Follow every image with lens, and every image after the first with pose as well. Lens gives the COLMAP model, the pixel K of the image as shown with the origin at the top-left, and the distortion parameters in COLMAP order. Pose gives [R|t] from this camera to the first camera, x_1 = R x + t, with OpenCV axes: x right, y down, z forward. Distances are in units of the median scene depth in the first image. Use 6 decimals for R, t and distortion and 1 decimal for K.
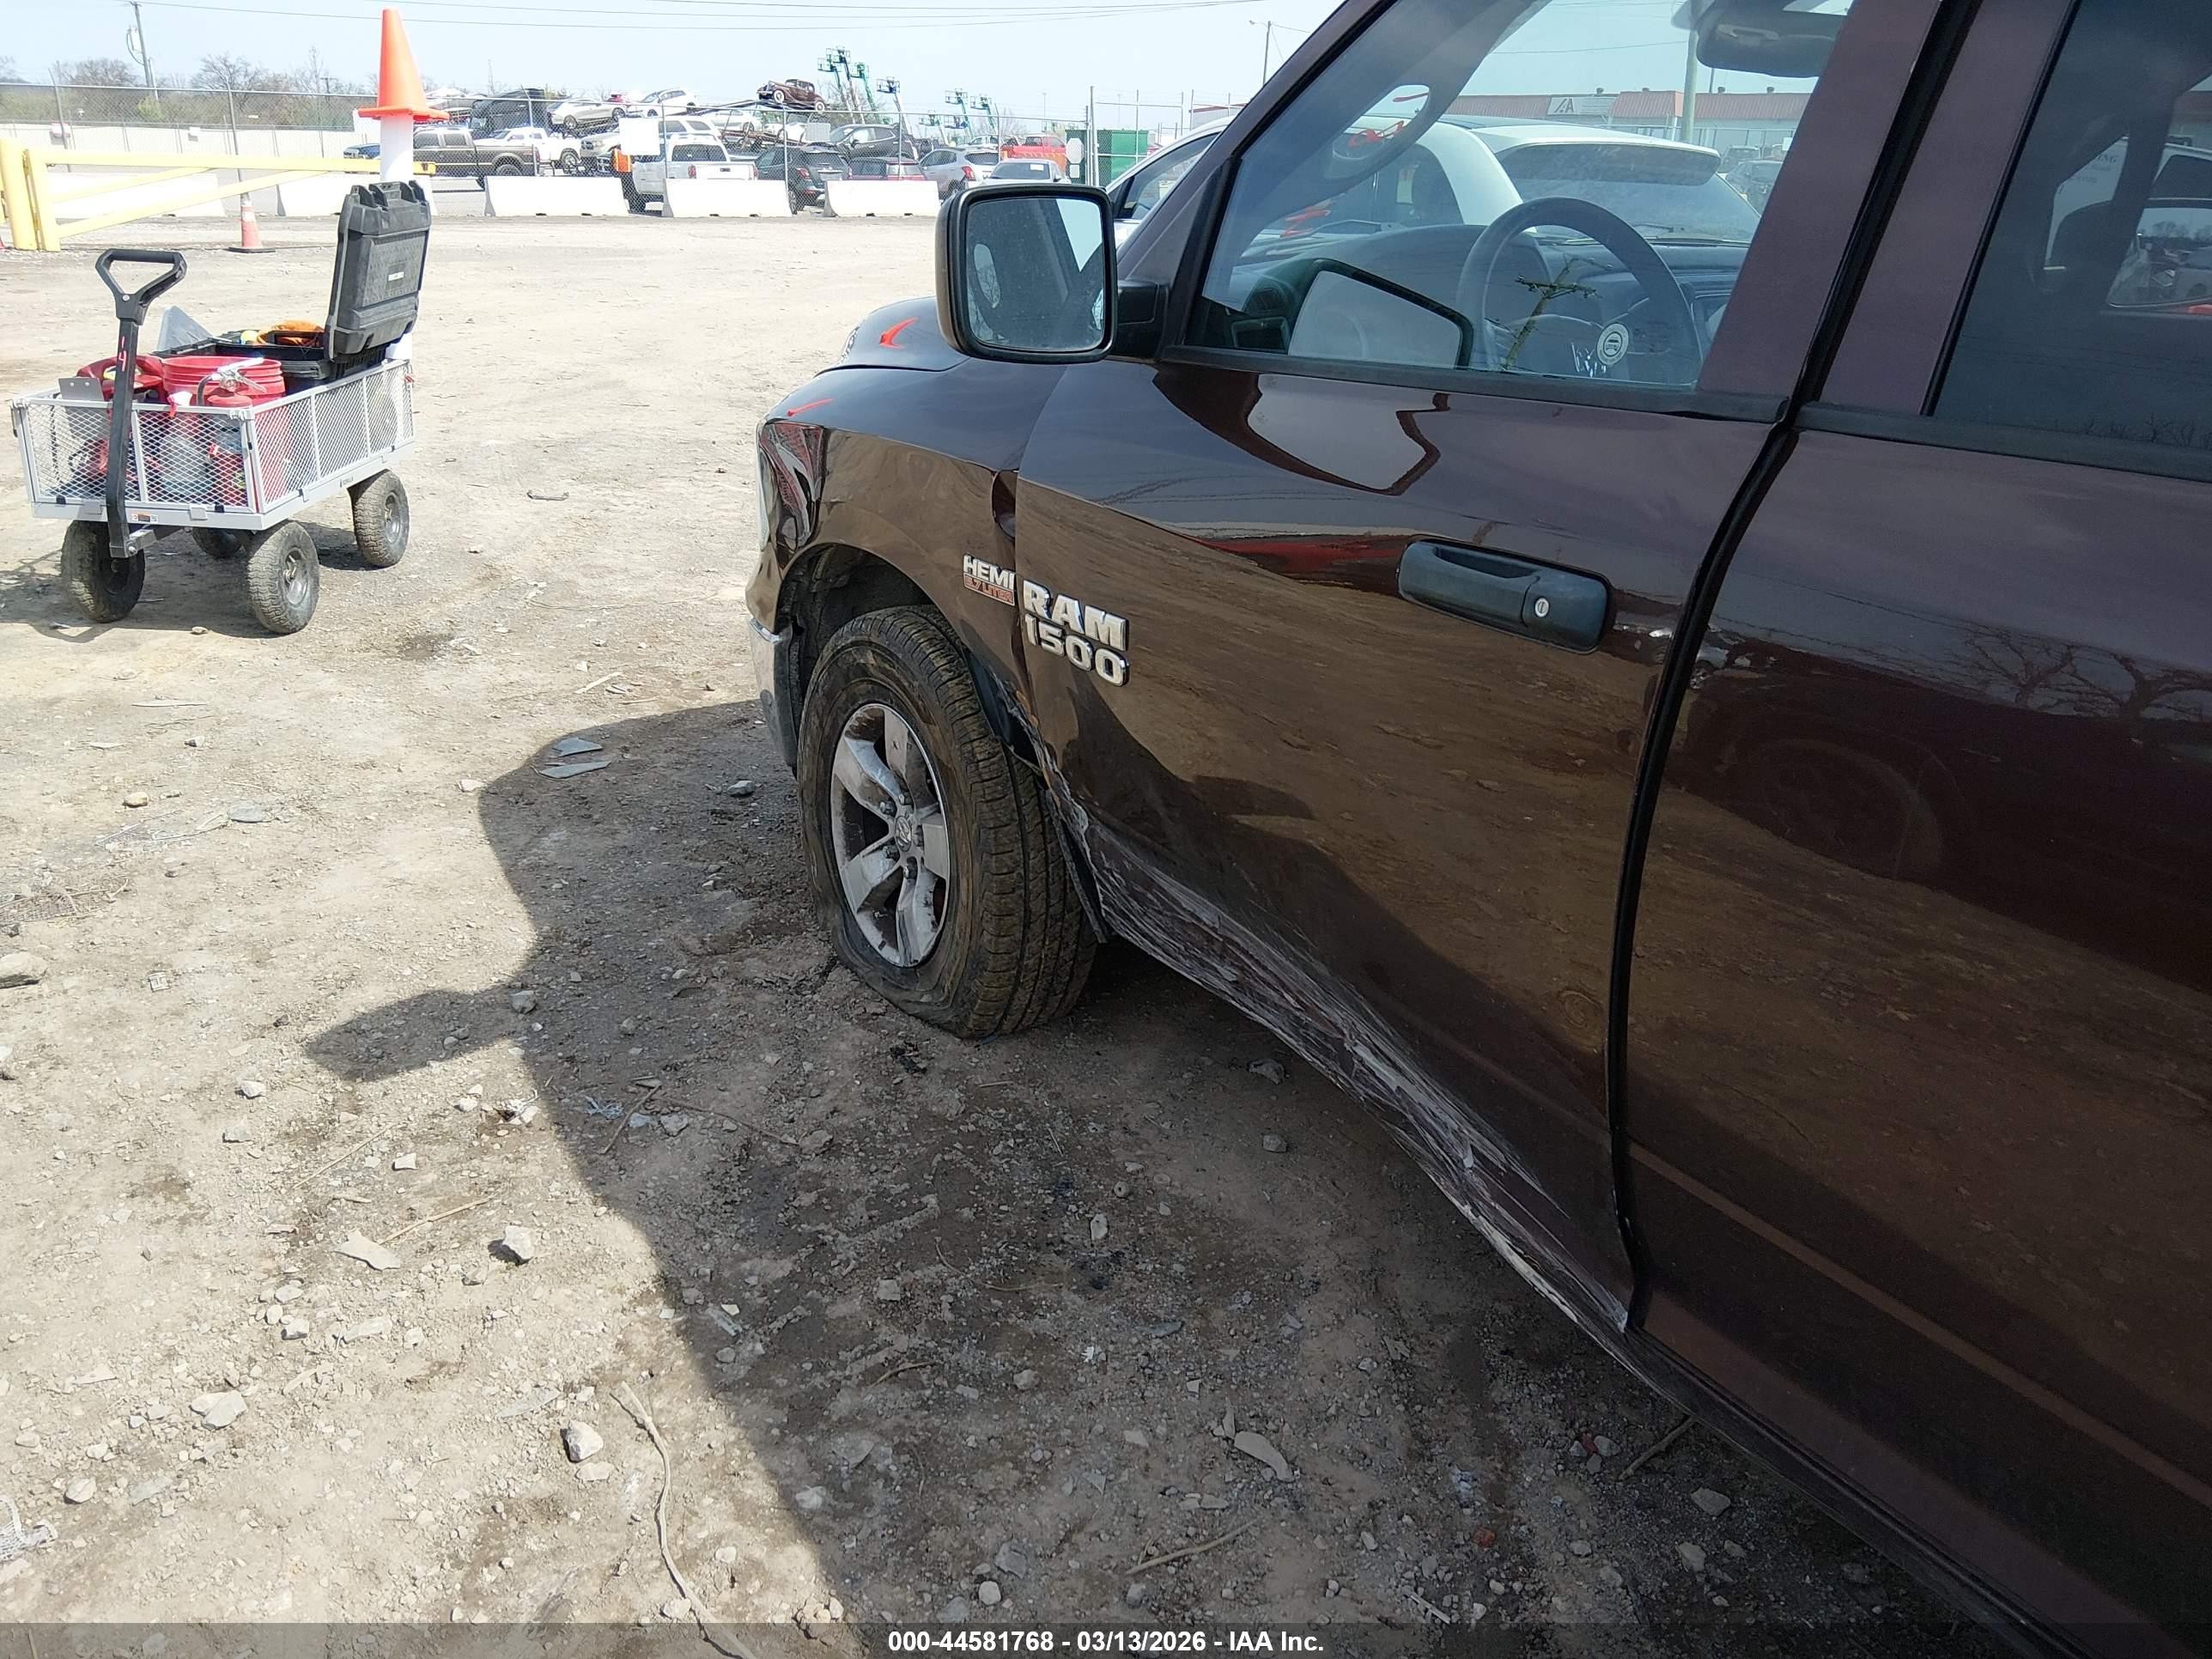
lens RADIAL K [[1649.5, 0, 1117.1], [0, 1649.5, 830.6], [0, 0, 1]] dist [0.097973, -0.166963]
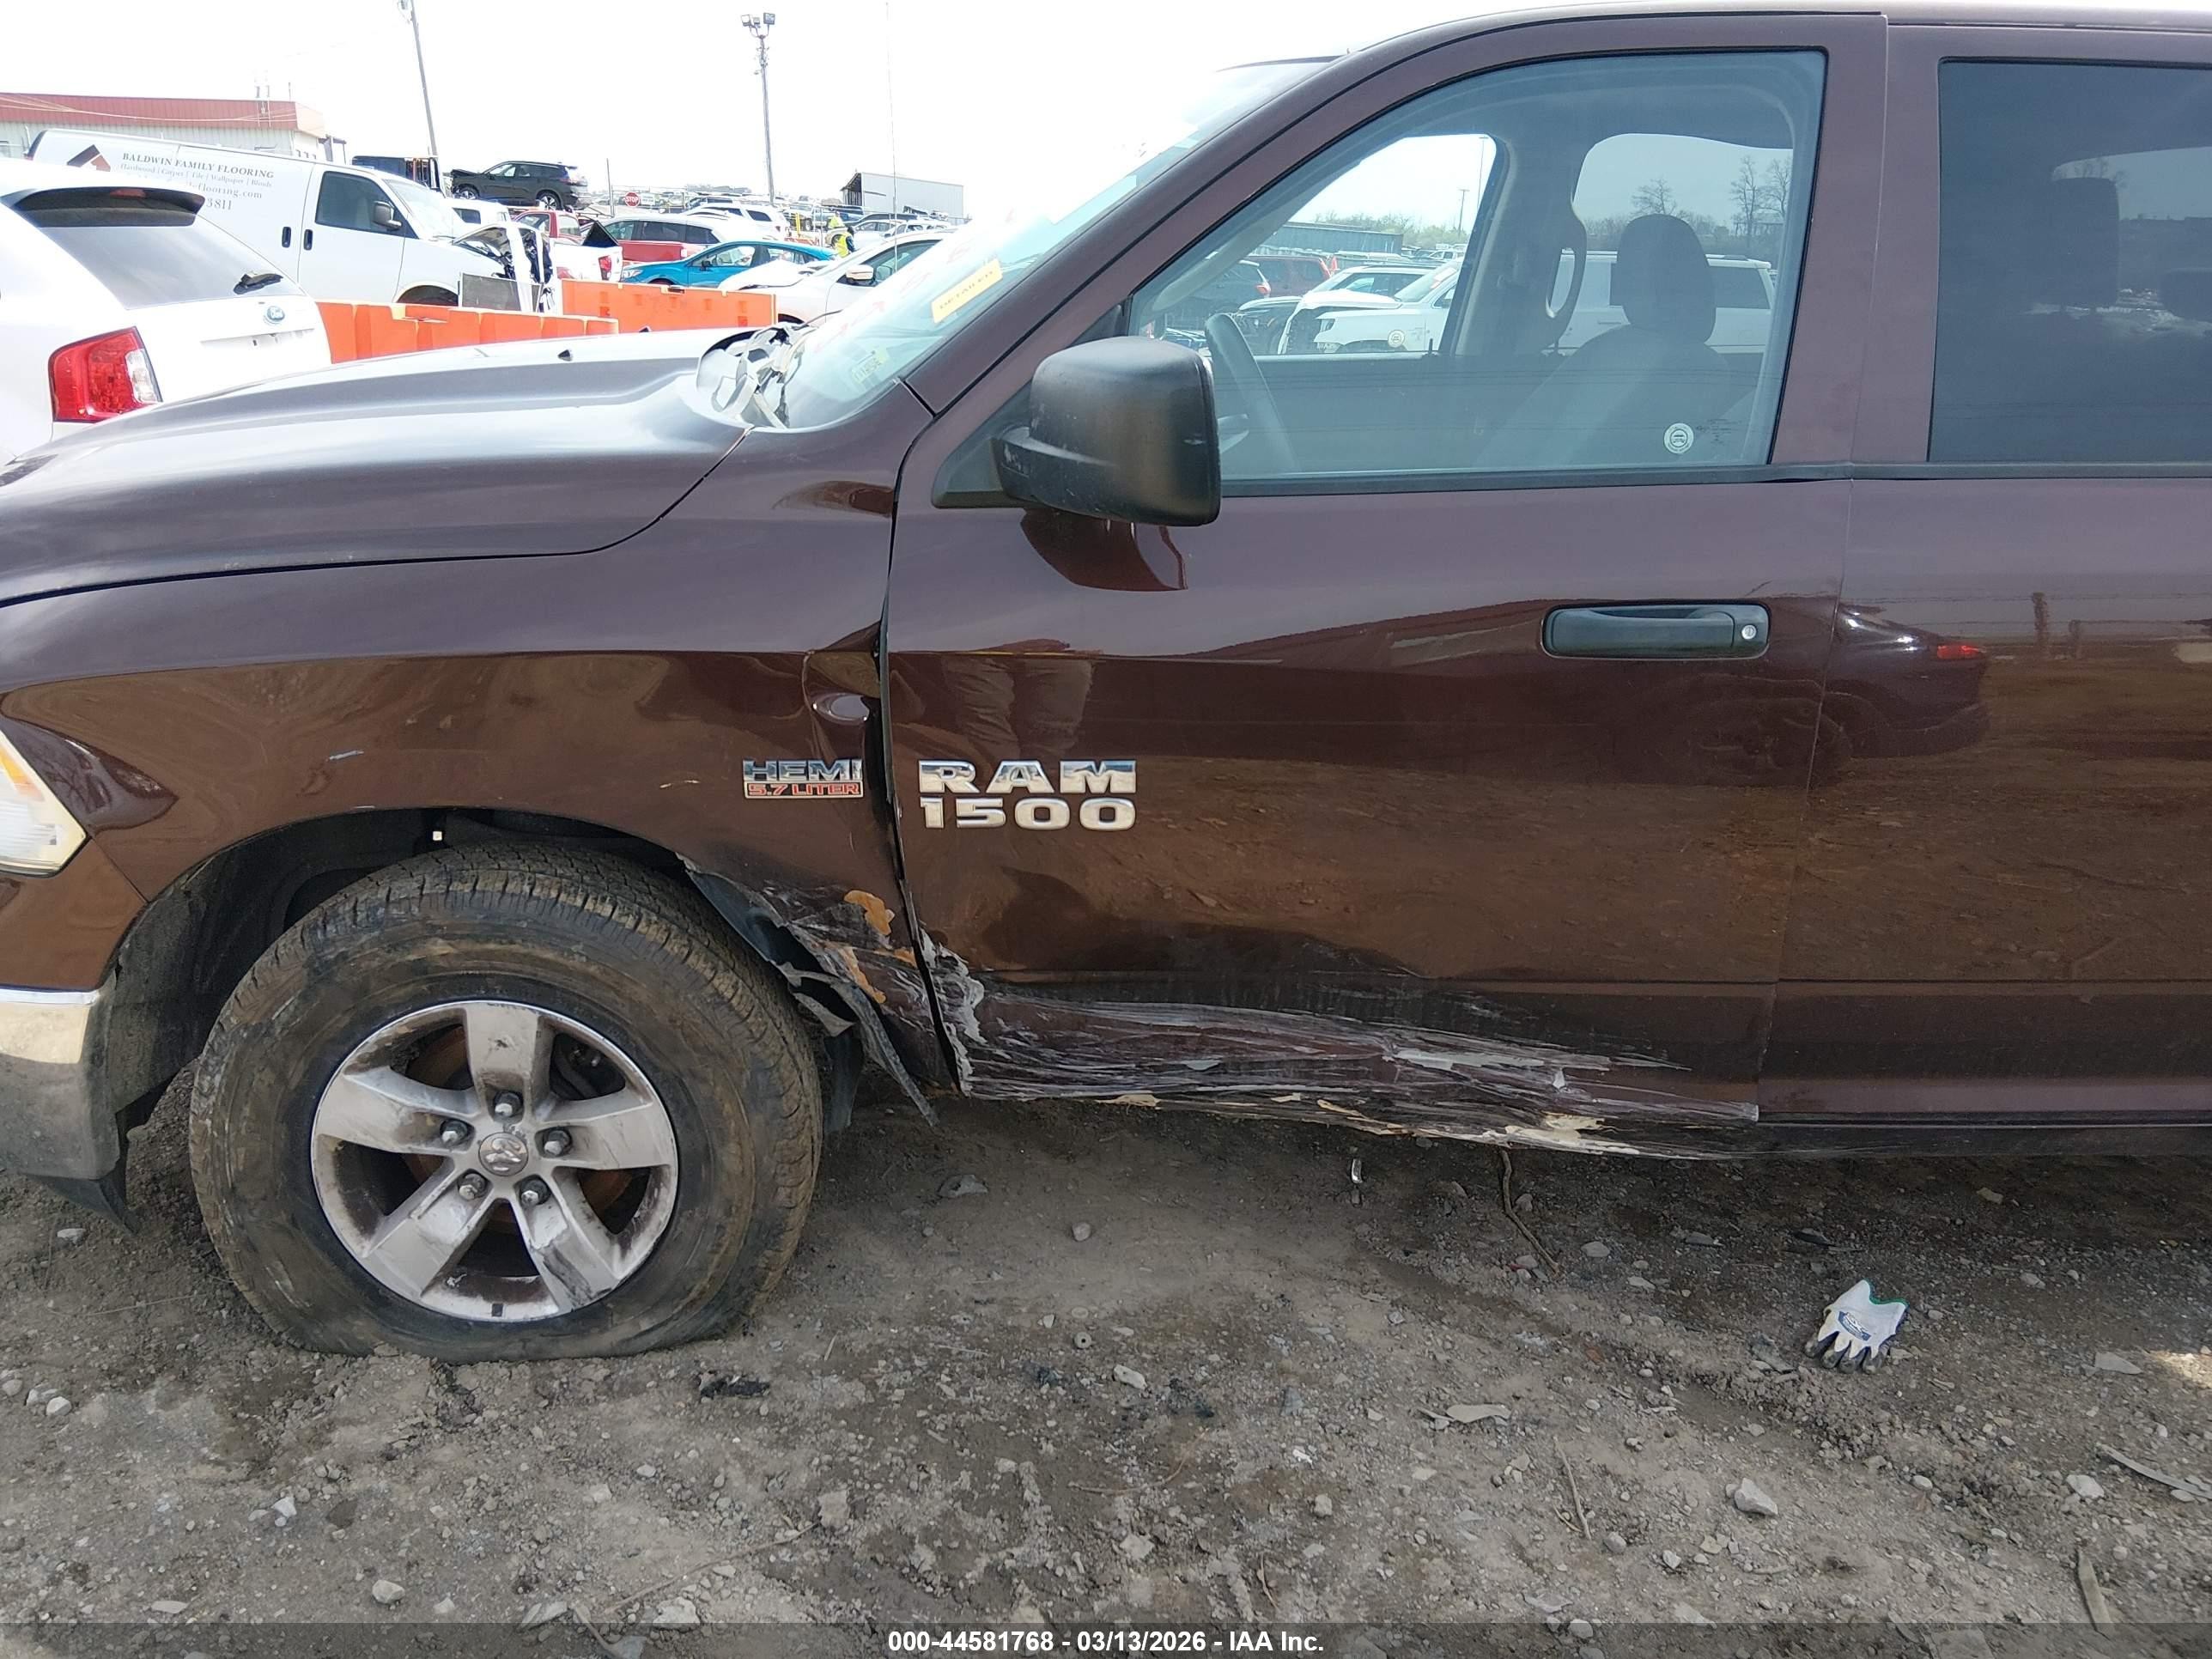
lens RADIAL K [[1661.3, 0, 1106.0], [0, 1661.3, 829.5], [0, 0, 1]] dist [0.104282, -0.182279]
pose [[0.509358, -0.306952, 0.803949, -0.592856], [0.308714, 0.937216, 0.162242, -0.186890], [-0.803274, 0.165551, 0.572139, 0.335856]]
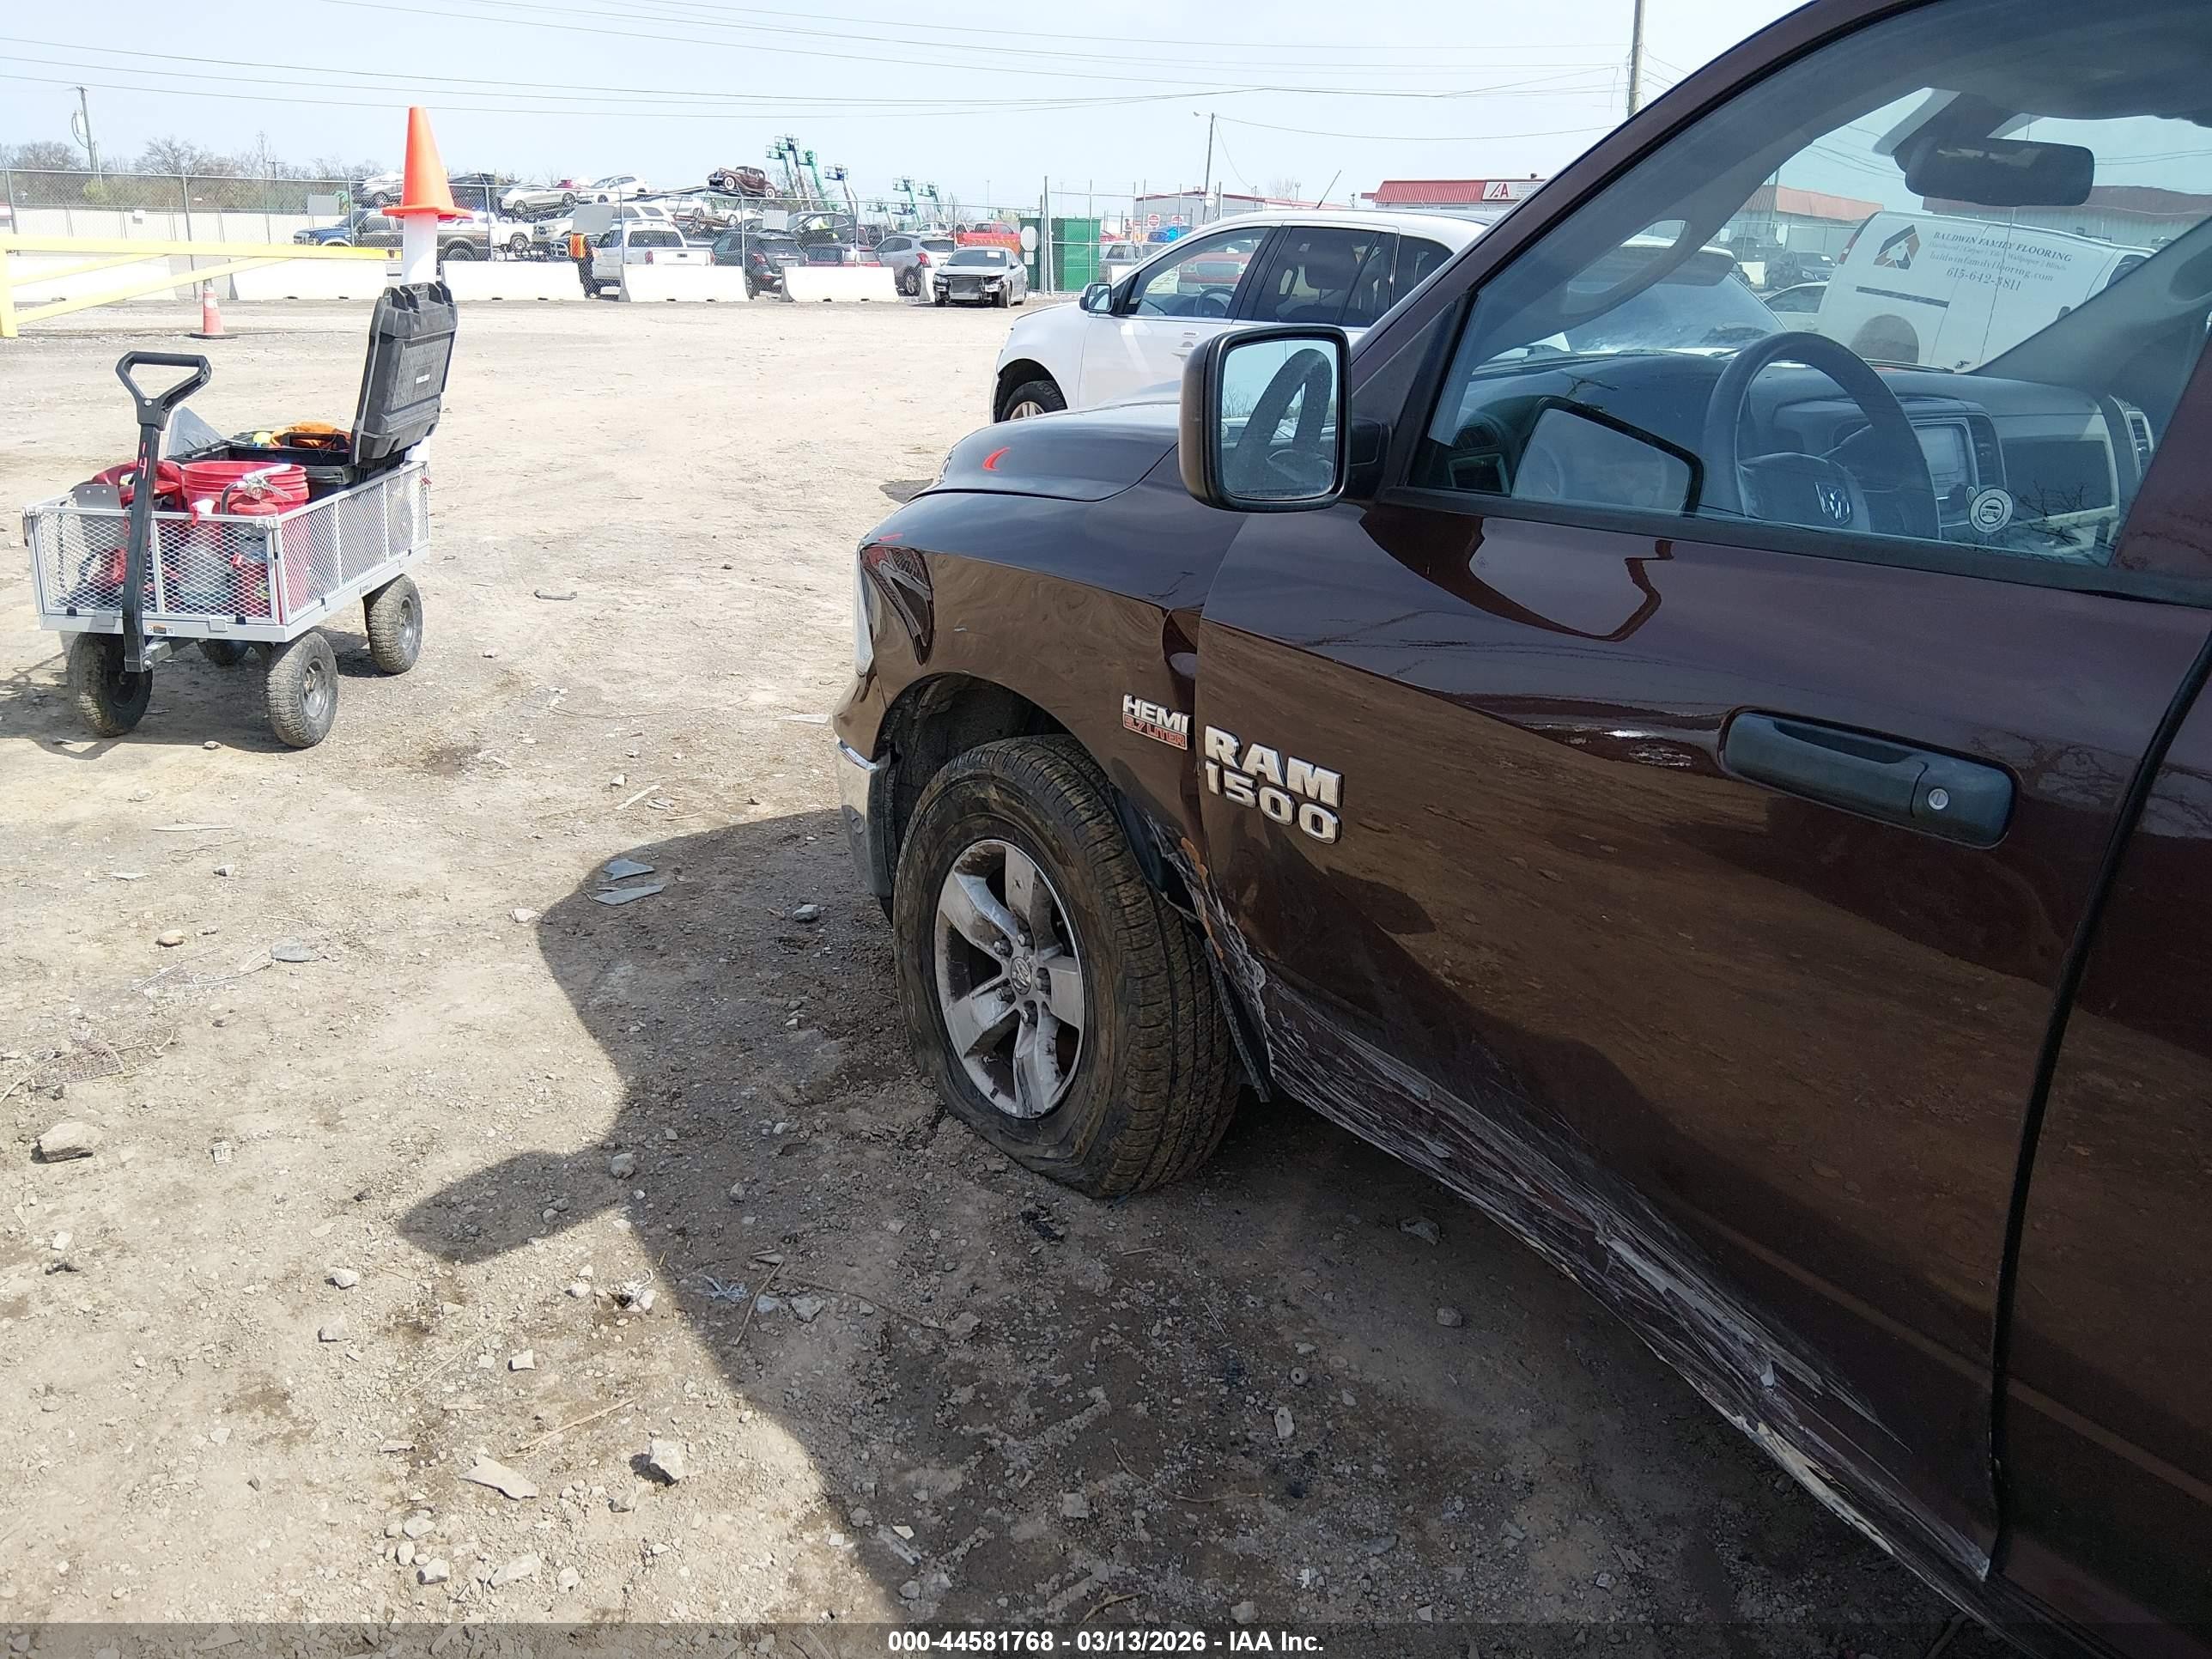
lens RADIAL K [[1649.5, 0, 1117.1], [0, 1649.5, 830.6], [0, 0, 1]] dist [0.097973, -0.166963]
pose [[0.999395, -0.007747, 0.033910, -0.111782], [0.009238, 0.998987, -0.044035, -0.041140], [-0.033534, 0.044322, 0.998454, 0.055393]]
